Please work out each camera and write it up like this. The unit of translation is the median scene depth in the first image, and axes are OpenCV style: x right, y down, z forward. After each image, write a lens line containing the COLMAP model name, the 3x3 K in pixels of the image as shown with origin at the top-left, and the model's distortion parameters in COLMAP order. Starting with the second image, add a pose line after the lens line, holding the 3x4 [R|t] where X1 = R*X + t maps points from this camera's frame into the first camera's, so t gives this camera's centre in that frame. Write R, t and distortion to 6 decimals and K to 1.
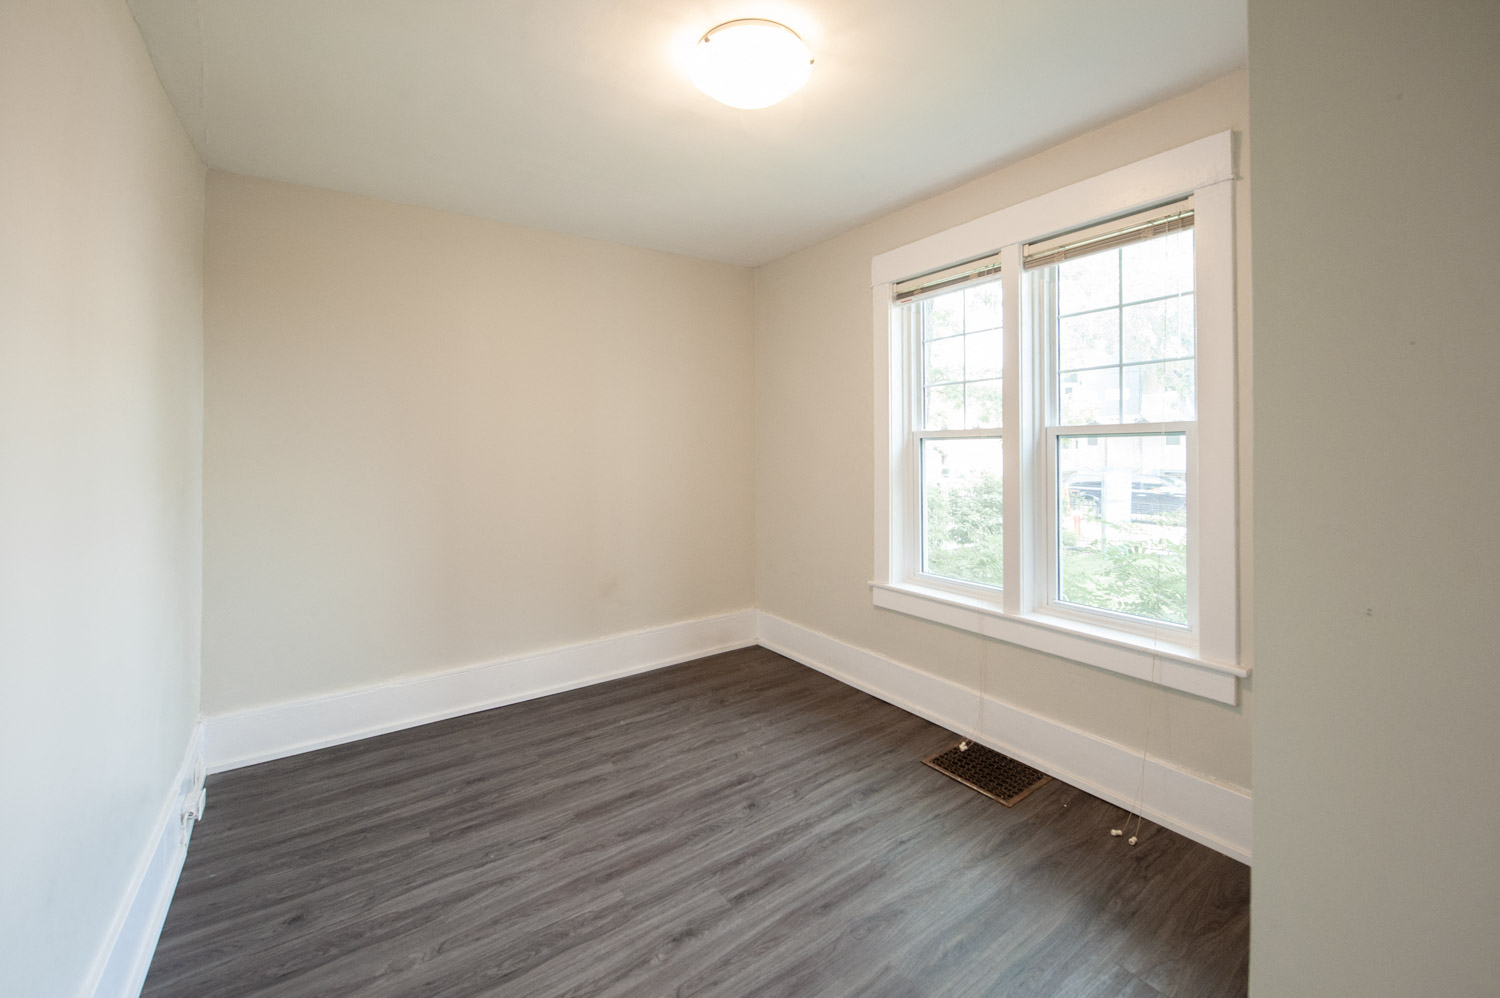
lens RADIAL K [[612.2, 0, 778.5], [0, 612.2, 449.6], [0, 0, 1]] dist [0.009174, -0.000260]
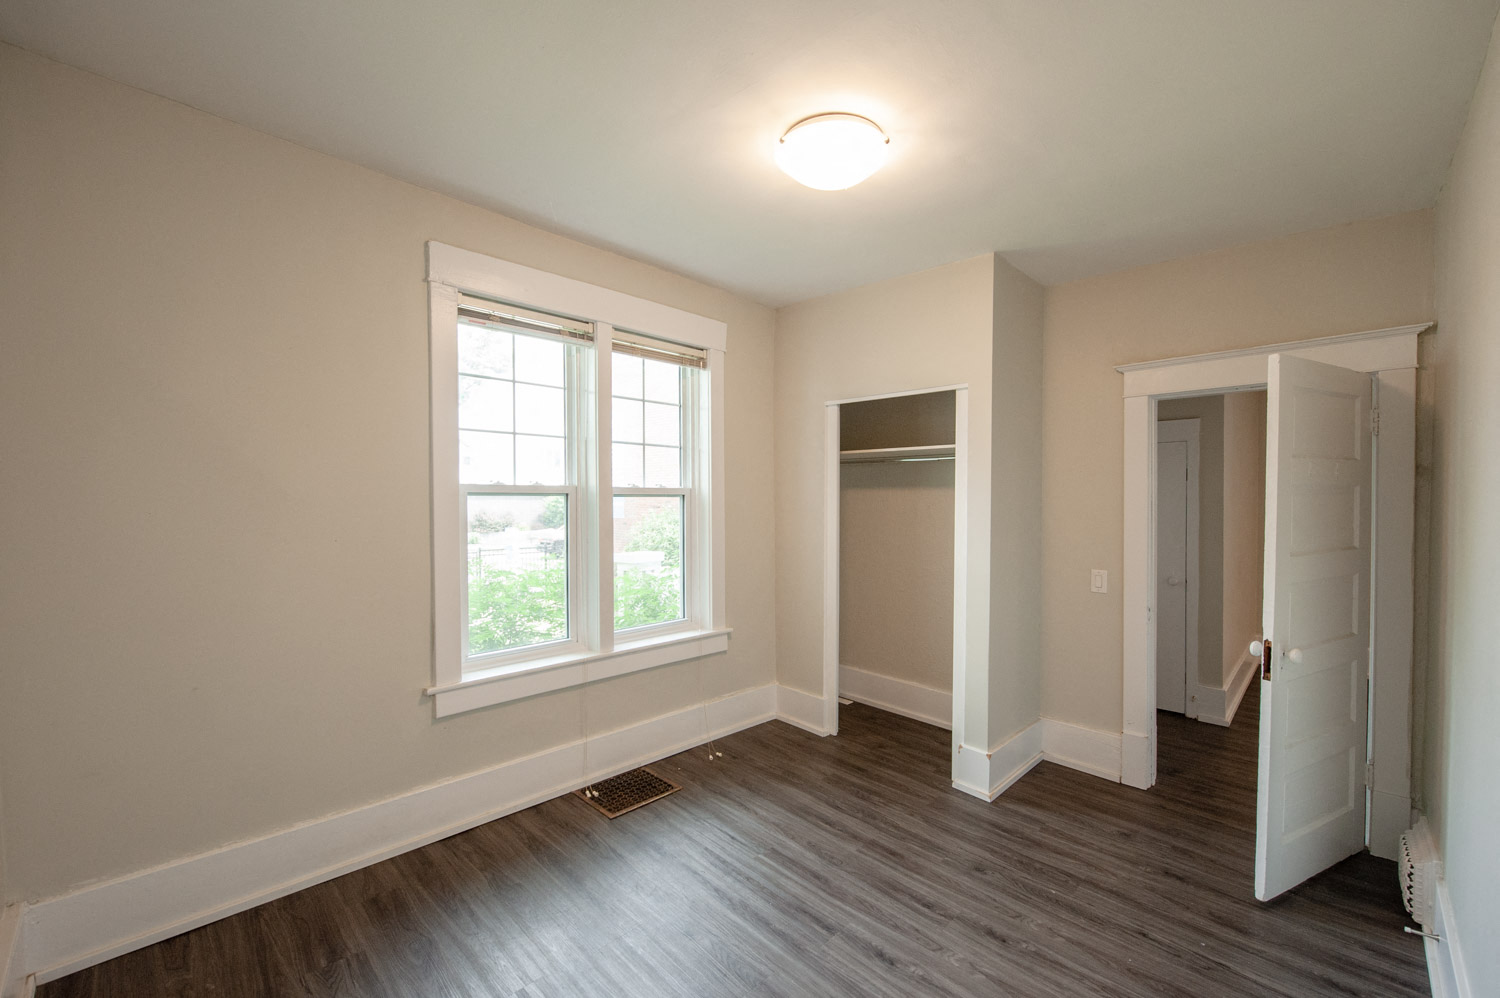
lens RADIAL K [[612.2, 0, 742.5], [0, 612.2, 512.4], [0, 0, 1]] dist [0.009174, -0.000260]
pose [[-0.138827, -0.008532, 0.990280, -0.800332], [0.004504, 0.999947, 0.009247, 0.001661], [-0.990306, 0.005744, -0.138781, 0.946895]]
